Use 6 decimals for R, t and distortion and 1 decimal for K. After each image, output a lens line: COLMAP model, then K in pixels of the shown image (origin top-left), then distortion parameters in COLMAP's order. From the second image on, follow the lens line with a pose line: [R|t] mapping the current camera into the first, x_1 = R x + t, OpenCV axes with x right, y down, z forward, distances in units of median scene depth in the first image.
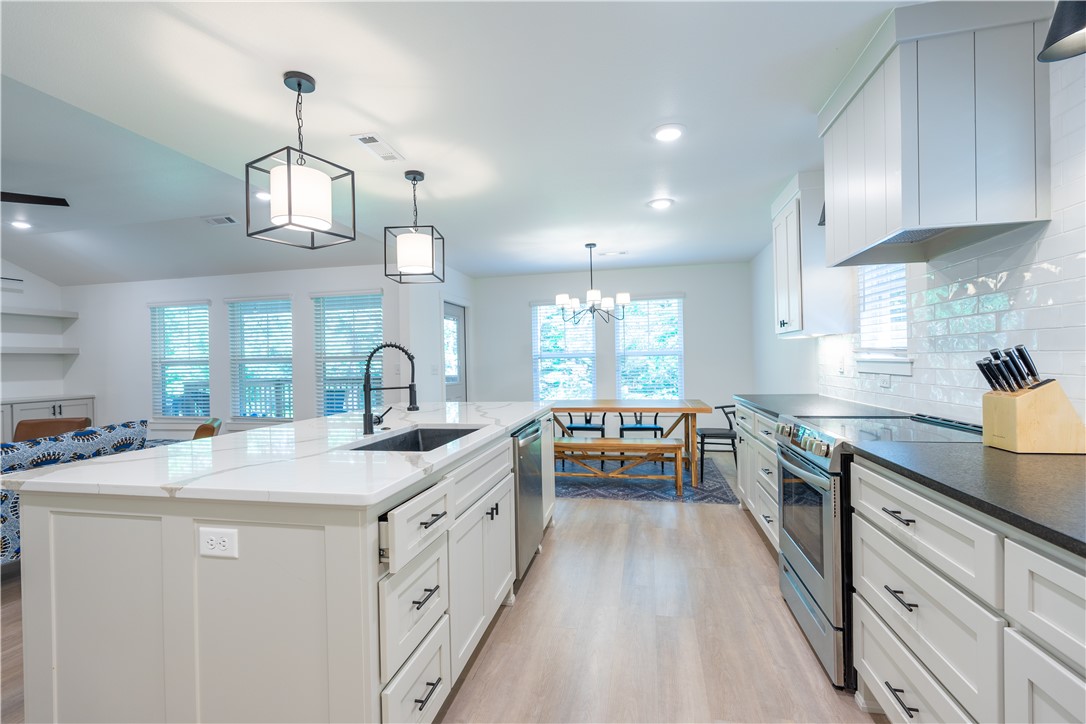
lens RADIAL K [[489.7, 0, 543.0], [0, 489.7, 362.0], [0, 0, 1]] dist [-0.003266, -0.000407]
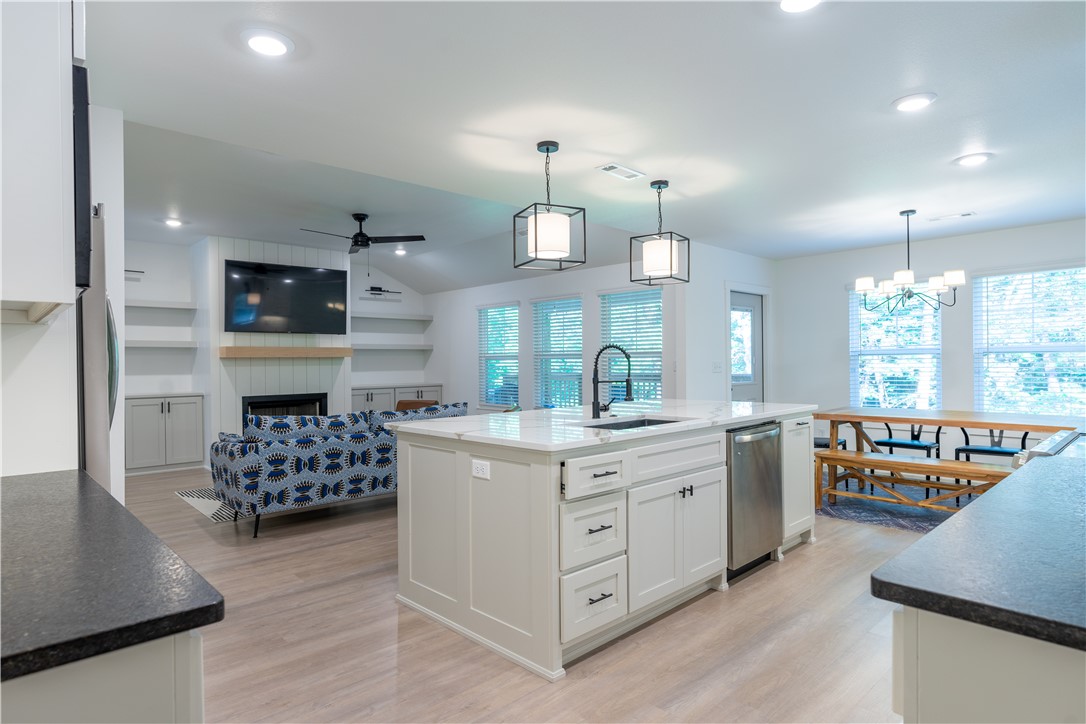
lens RADIAL K [[622.3, 0, 543.0], [0, 622.3, 362.0], [0, 0, 1]] dist [0.001213, -0.000108]
pose [[0.828090, 0.011775, -0.560472, 0.297527], [-0.006877, 0.999918, 0.010847, -0.007842], [0.560554, -0.005128, 0.828102, -0.270521]]
